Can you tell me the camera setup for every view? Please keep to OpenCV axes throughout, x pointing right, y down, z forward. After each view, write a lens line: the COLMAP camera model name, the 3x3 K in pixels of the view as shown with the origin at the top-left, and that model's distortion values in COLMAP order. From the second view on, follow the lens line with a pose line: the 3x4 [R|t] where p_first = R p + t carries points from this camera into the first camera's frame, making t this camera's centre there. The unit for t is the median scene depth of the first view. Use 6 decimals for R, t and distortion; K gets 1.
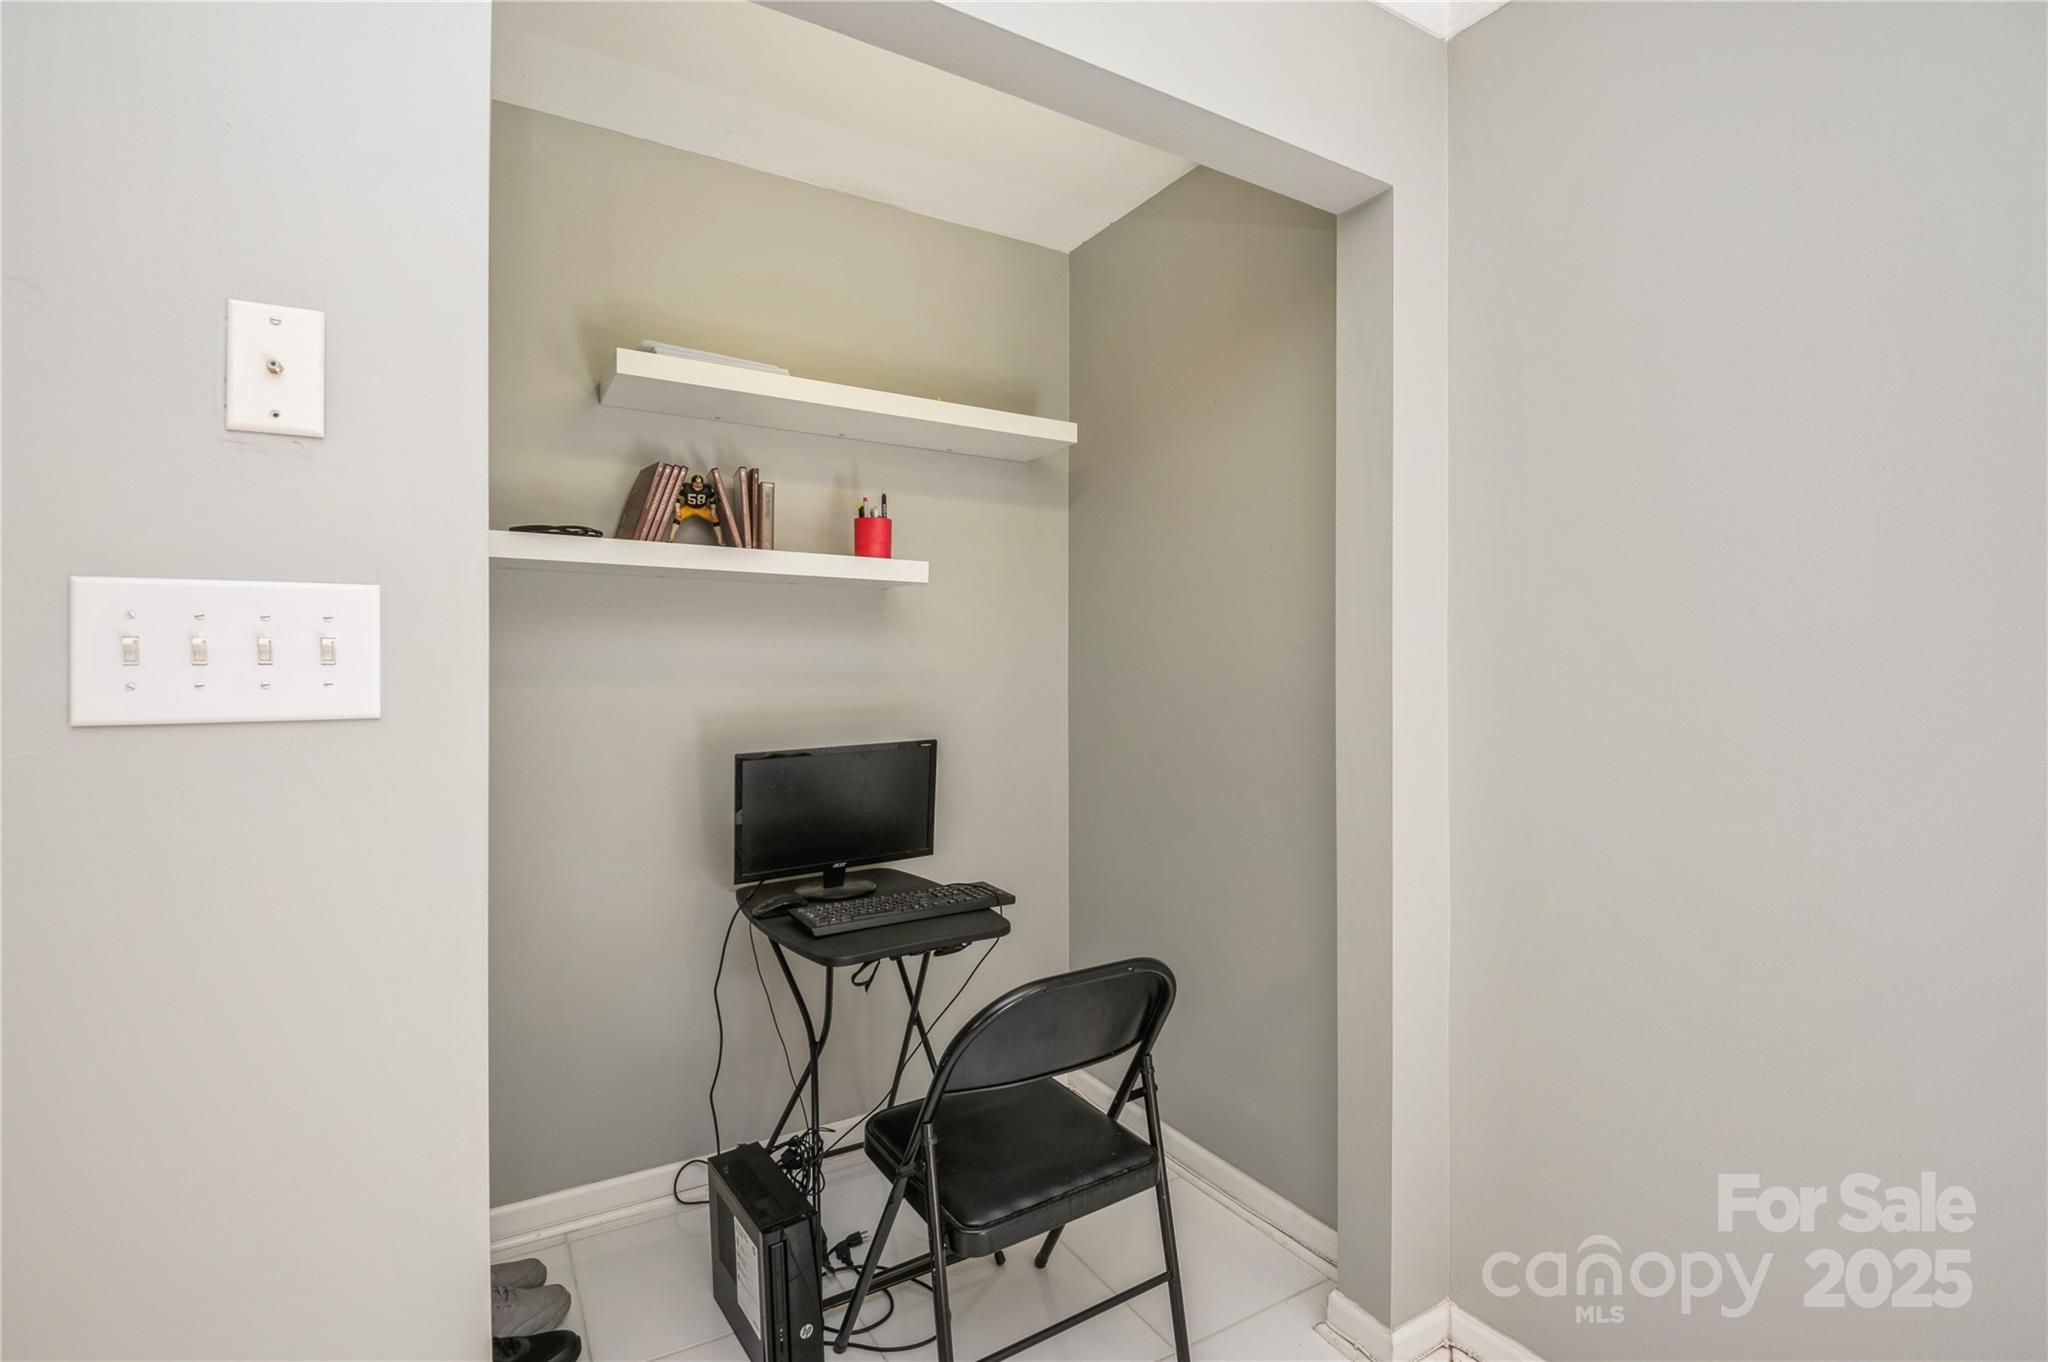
lens RADIAL K [[942.3, 0, 1014.2], [0, 942.3, 665.2], [0, 0, 1]] dist [0.005475, -0.016478]
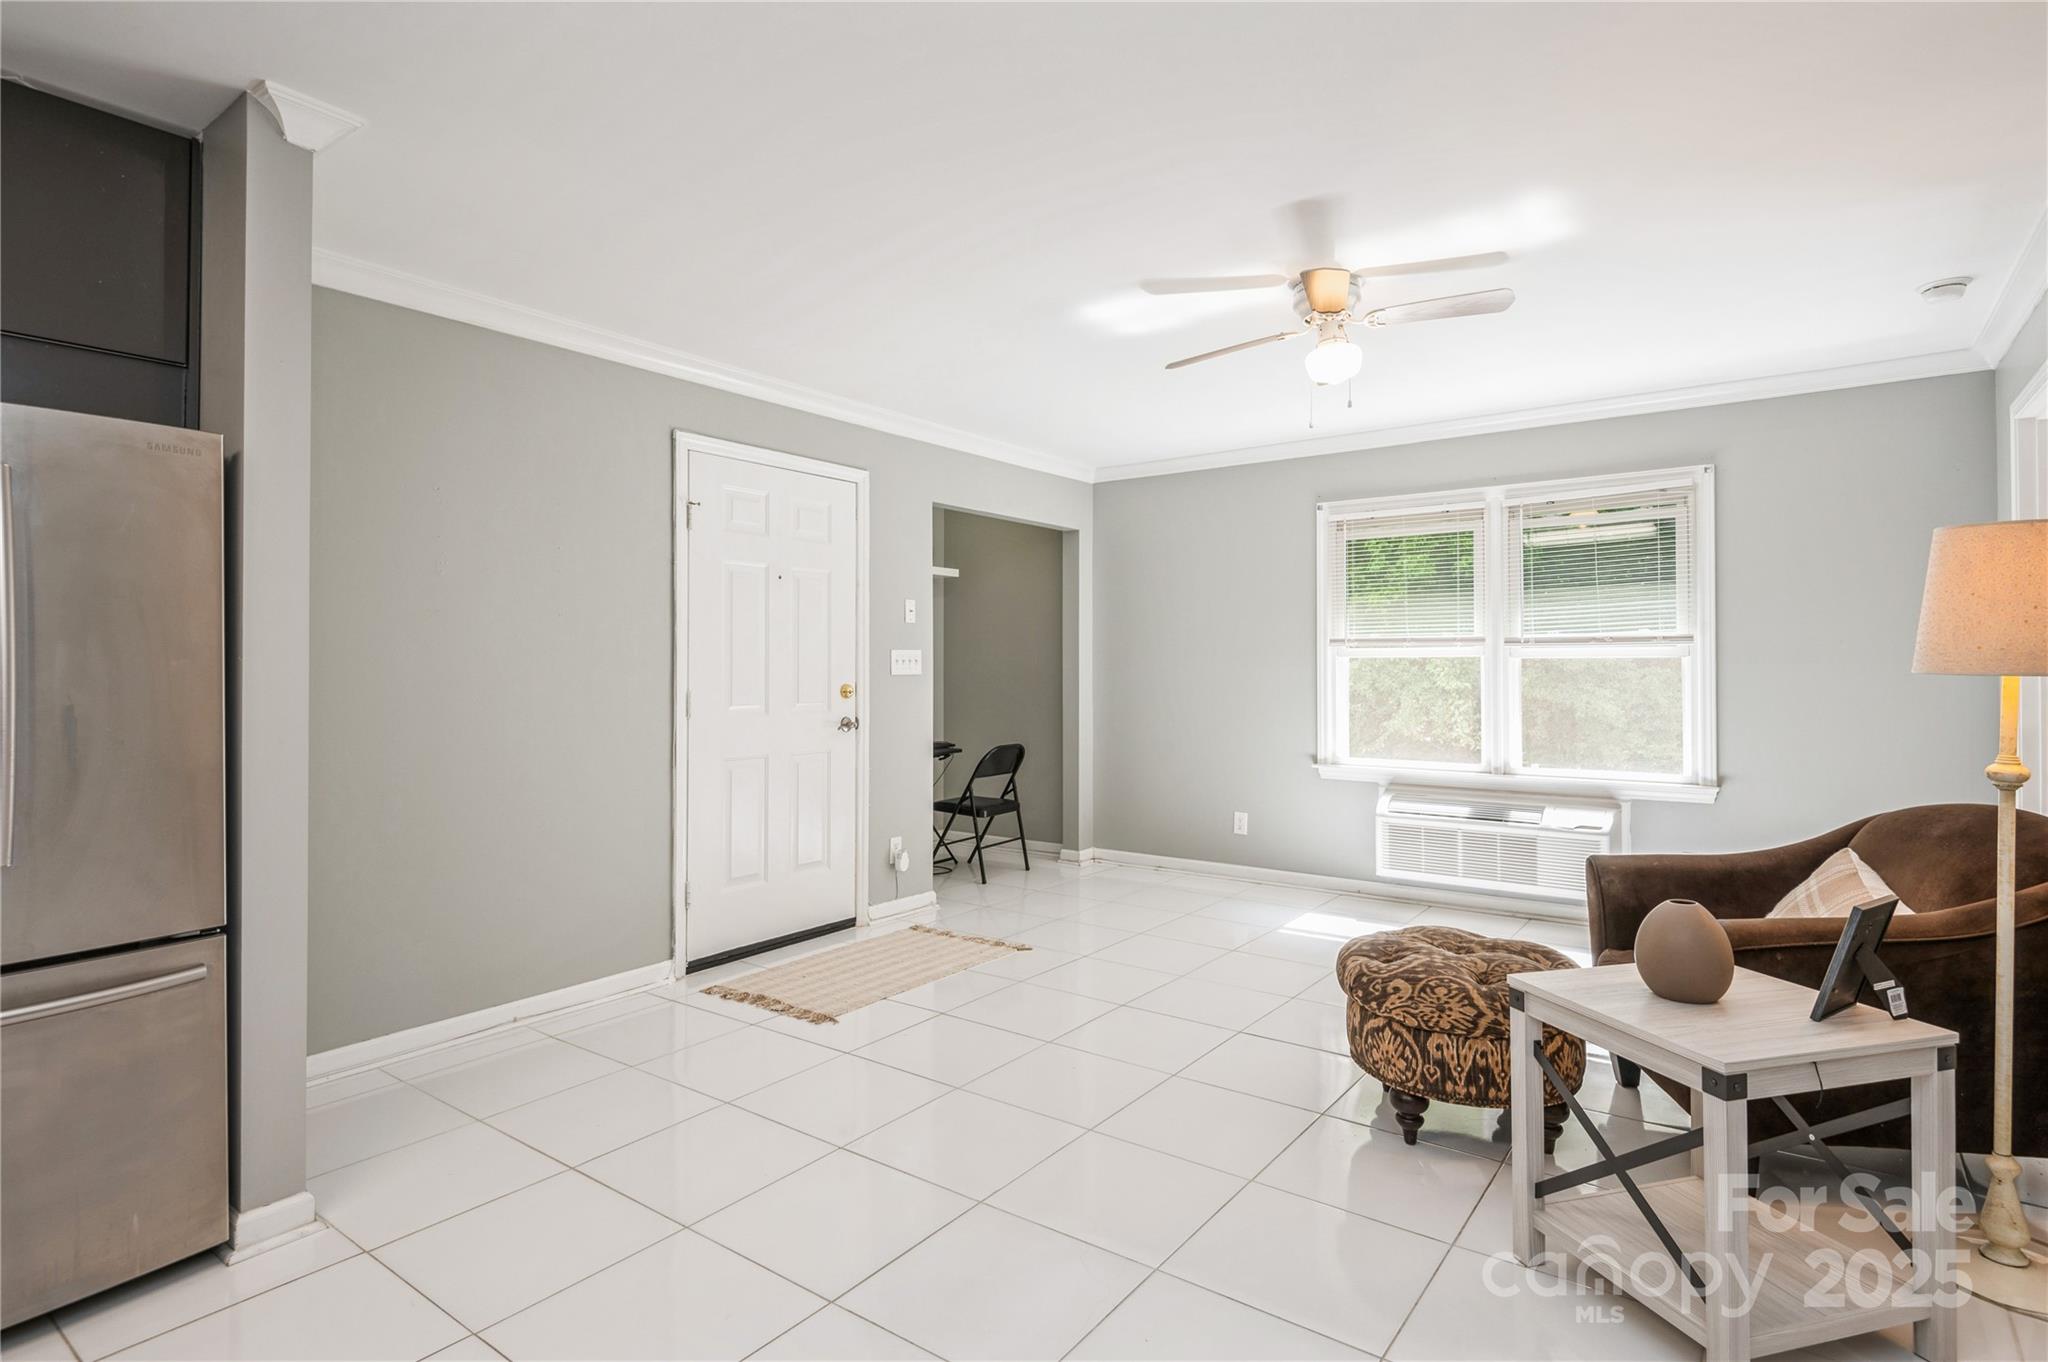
lens RADIAL K [[1018.1, 0, 1022.9], [0, 1018.1, 654.6], [0, 0, 1]] dist [0.017369, -0.013453]
pose [[0.920816, 0.000147, 0.389998, -1.014272], [0.003188, 0.999964, -0.007906, -0.004642], [-0.389985, 0.008523, 0.920782, -1.932165]]
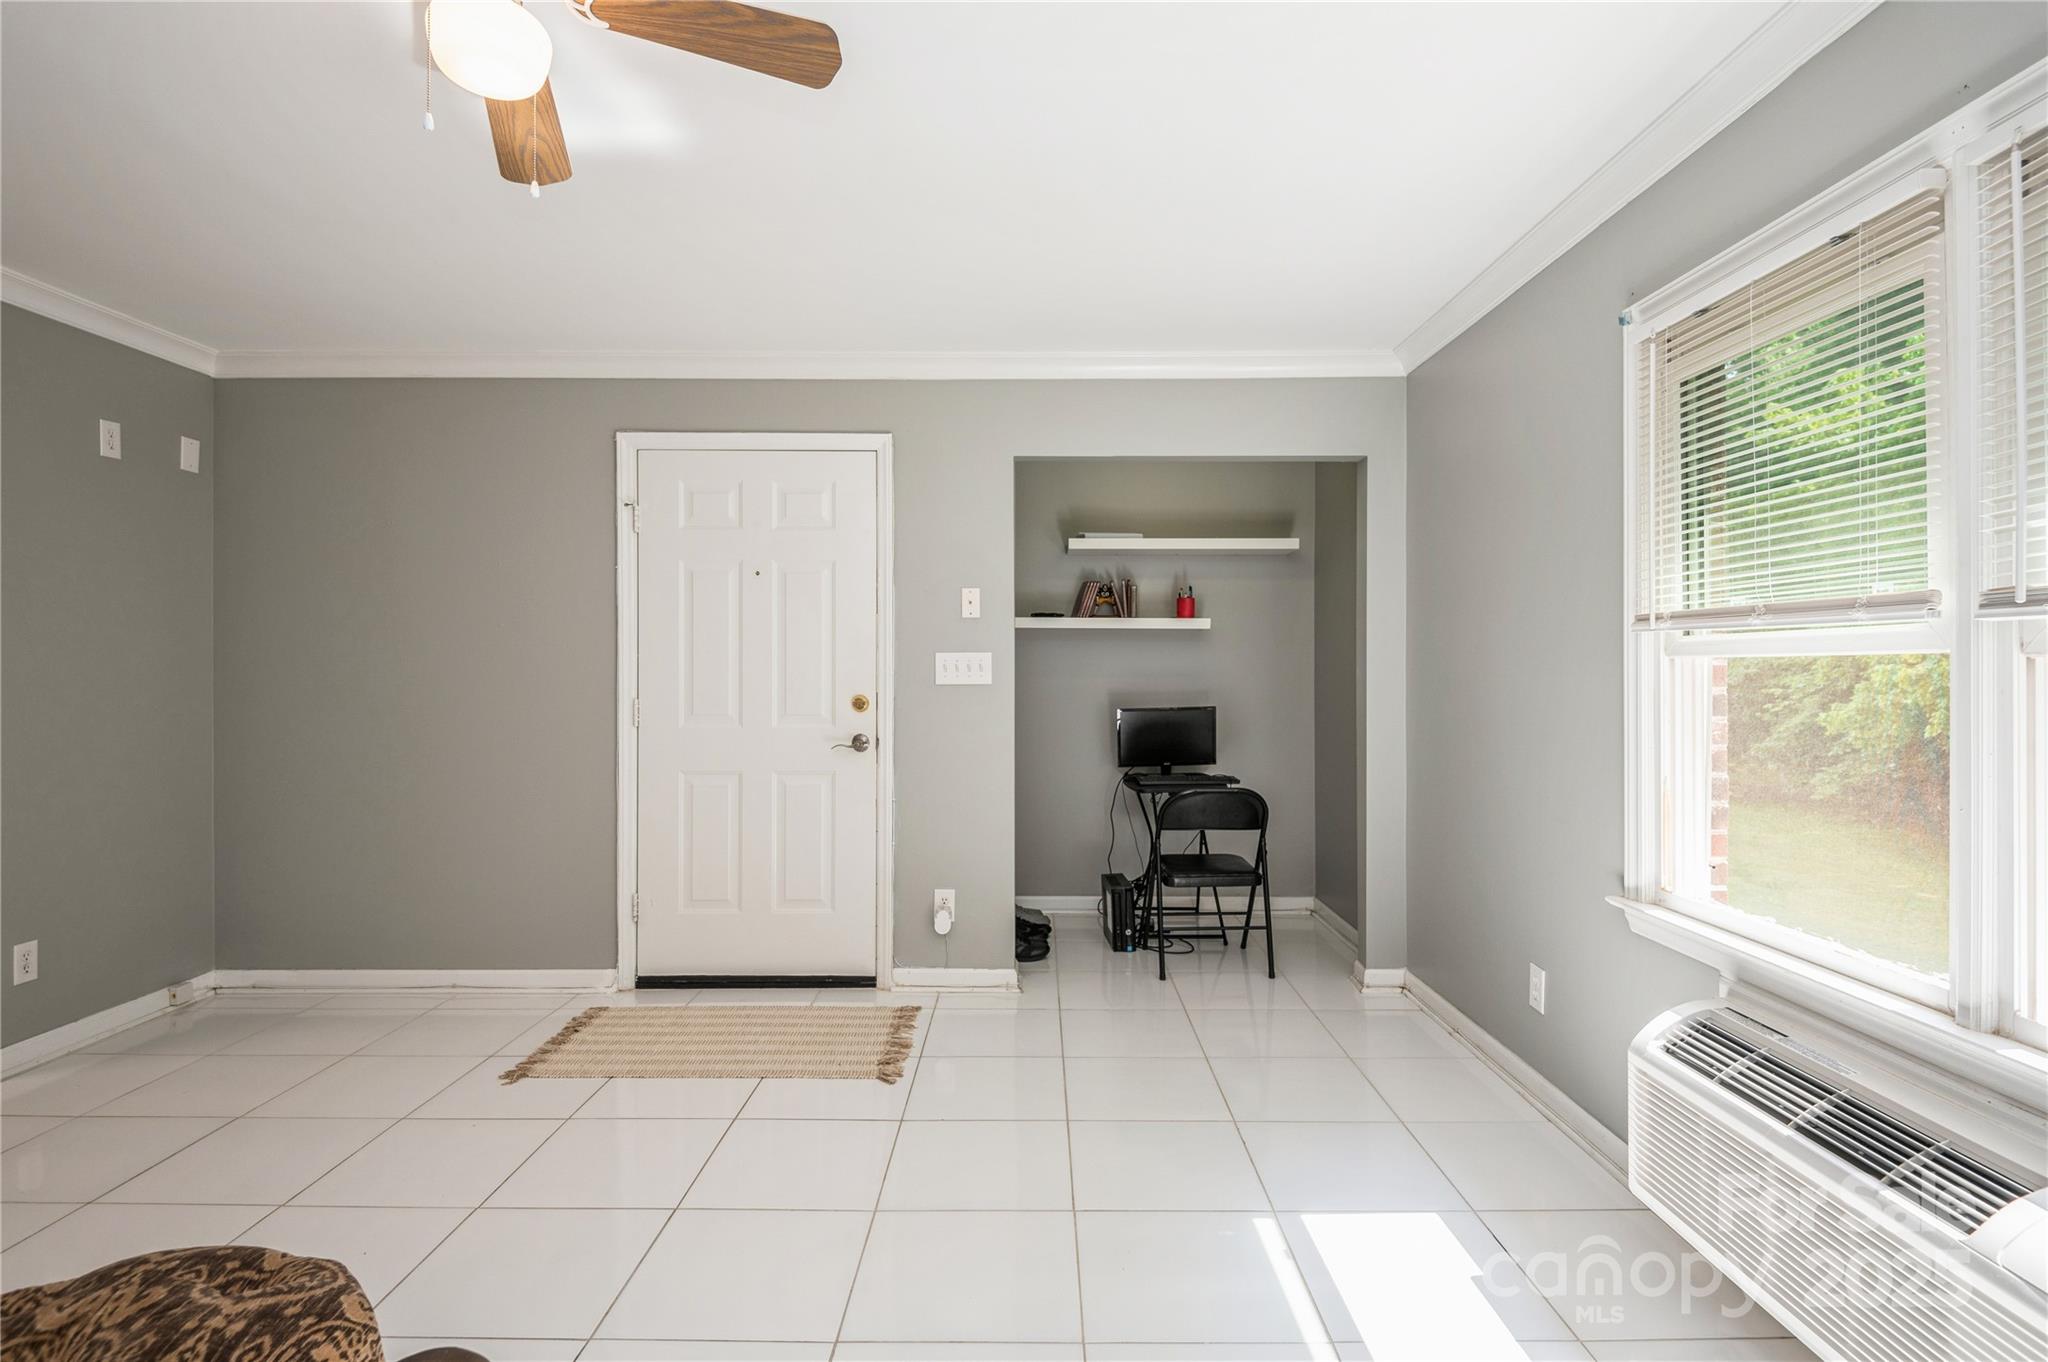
lens RADIAL K [[1018.1, 0, 1031.2], [0, 1018.1, 674.8], [0, 0, 1]] dist [0.017369, -0.013453]
pose [[0.863682, -0.000060, -0.504038, 0.724393], [0.004352, 0.999964, 0.007339, -0.007599], [0.504019, -0.008533, 0.863650, -1.160886]]
